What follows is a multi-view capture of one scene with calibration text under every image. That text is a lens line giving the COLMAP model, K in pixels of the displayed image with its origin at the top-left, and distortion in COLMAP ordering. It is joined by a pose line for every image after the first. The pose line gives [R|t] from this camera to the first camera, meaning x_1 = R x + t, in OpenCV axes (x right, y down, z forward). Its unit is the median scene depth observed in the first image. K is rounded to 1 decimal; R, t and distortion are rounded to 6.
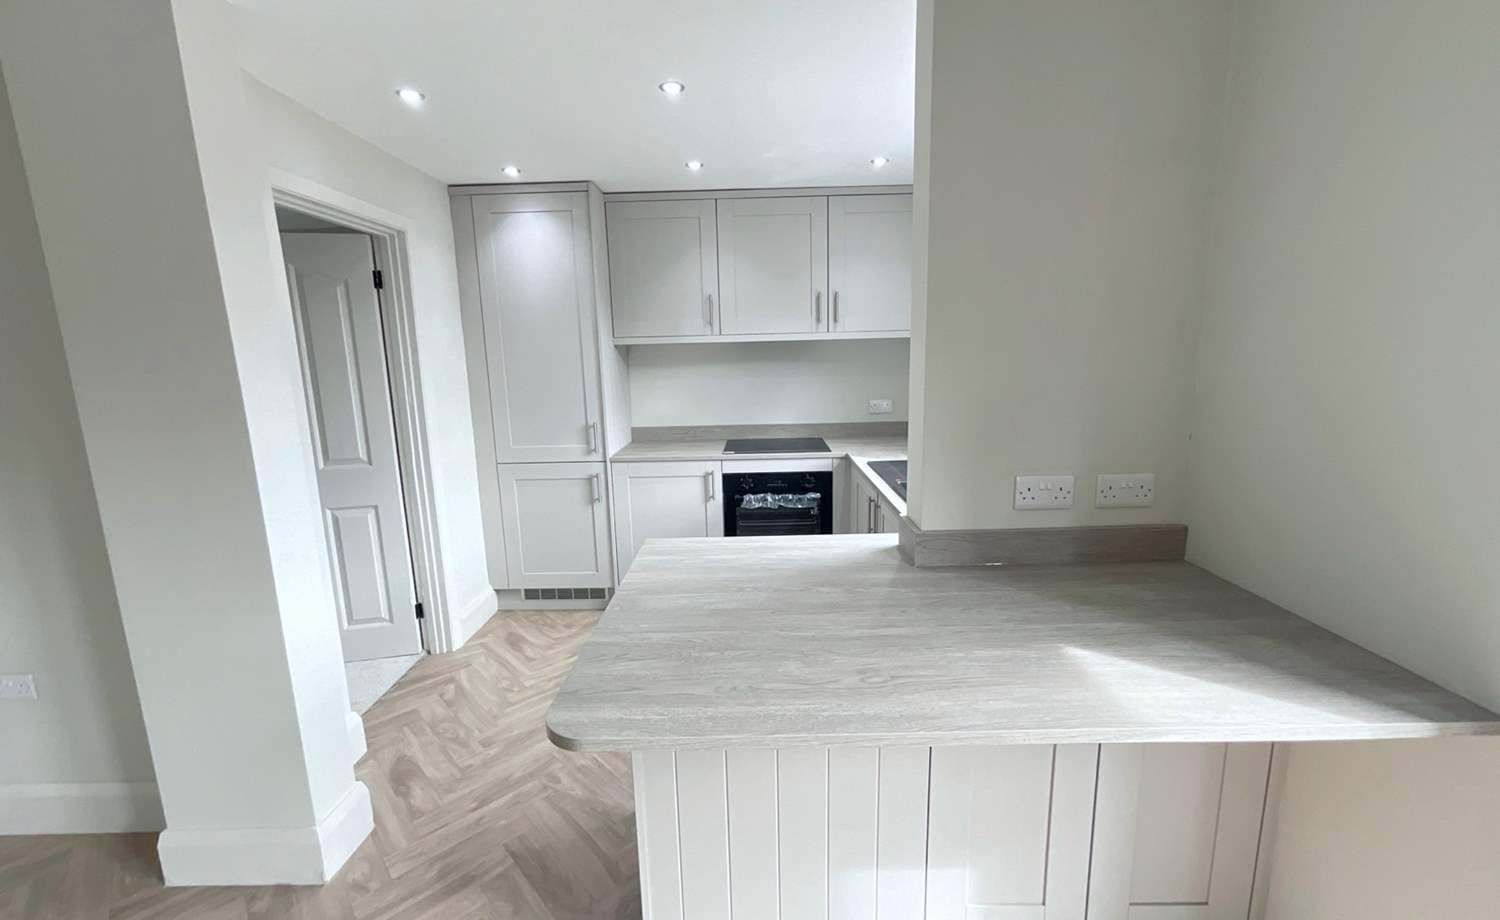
lens RADIAL K [[612.3, 0, 750.0], [0, 612.3, 460.0], [0, 0, 1]] dist [-0.000566, 0.000368]
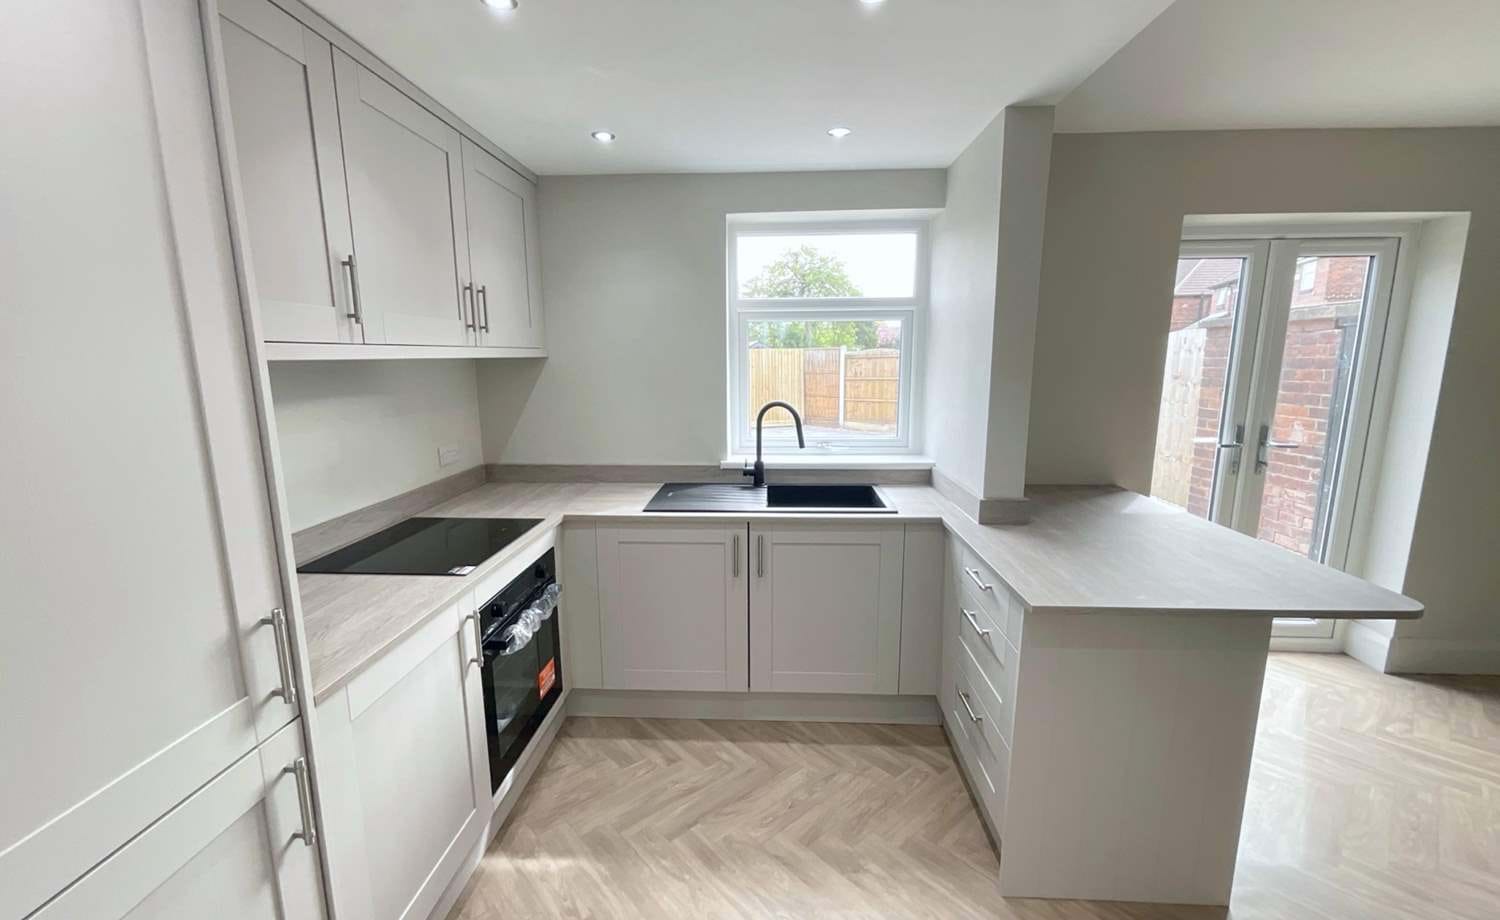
lens RADIAL K [[628.5, 0, 758.1], [0, 628.5, 470.7], [0, 0, 1]] dist [0.000077, 0.000439]
pose [[0.013732, -0.153078, 0.988119, -0.549960], [0.180778, 0.972307, 0.148117, -0.131871], [-0.983428, 0.176596, 0.041025, 0.727601]]
